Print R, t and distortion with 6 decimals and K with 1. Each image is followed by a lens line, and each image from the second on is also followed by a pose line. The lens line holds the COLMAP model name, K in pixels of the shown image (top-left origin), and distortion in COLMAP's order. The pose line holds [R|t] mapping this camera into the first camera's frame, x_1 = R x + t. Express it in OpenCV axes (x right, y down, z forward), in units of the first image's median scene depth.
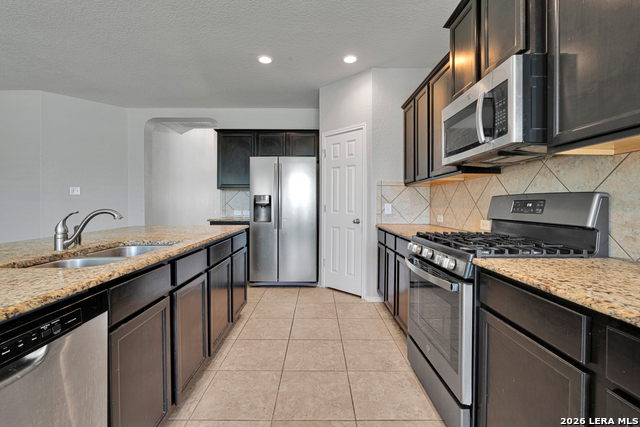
lens RADIAL K [[284.3, 0, 320.6], [0, 284.3, 207.5], [0, 0, 1]] dist [-0.008093, 0.000399]
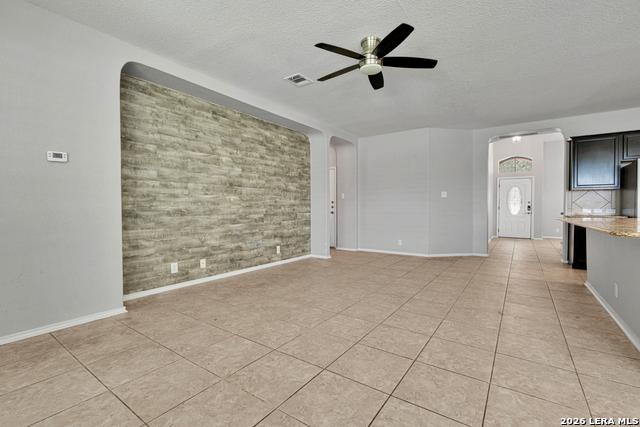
lens RADIAL K [[284.3, 0, 320.3], [0, 284.3, 212.4], [0, 0, 1]] dist [-0.008093, 0.000399]
pose [[0.808076, 0.008693, -0.589014, -1.370216], [-0.005527, 0.999959, 0.007175, 0.061620], [0.589053, -0.002543, 0.808091, -1.361154]]
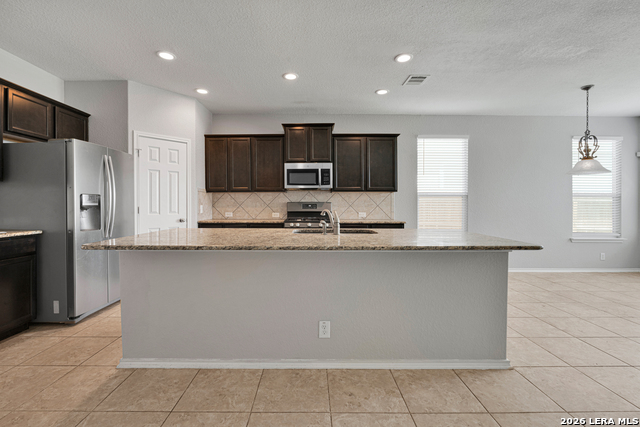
lens RADIAL K [[284.3, 0, 314.7], [0, 284.3, 205.8], [0, 0, 1]] dist [-0.008093, 0.000399]
pose [[0.006798, -0.006095, 0.999958, -2.149683], [0.009764, 0.999934, 0.006029, -0.026004], [-0.999929, 0.009722, 0.006857, 0.915716]]
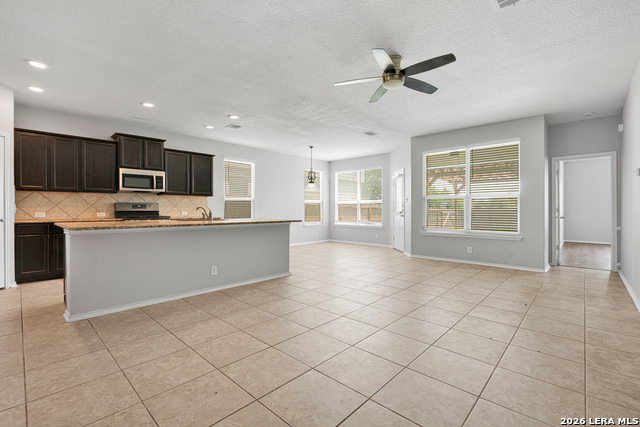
lens RADIAL K [[284.3, 0, 319.2], [0, 284.3, 210.7], [0, 0, 1]] dist [-0.008093, 0.000399]
pose [[-0.719662, -0.006248, 0.694296, -3.085797], [0.005872, 0.999869, 0.015084, 0.006125], [-0.694300, 0.014933, -0.719531, 1.906433]]
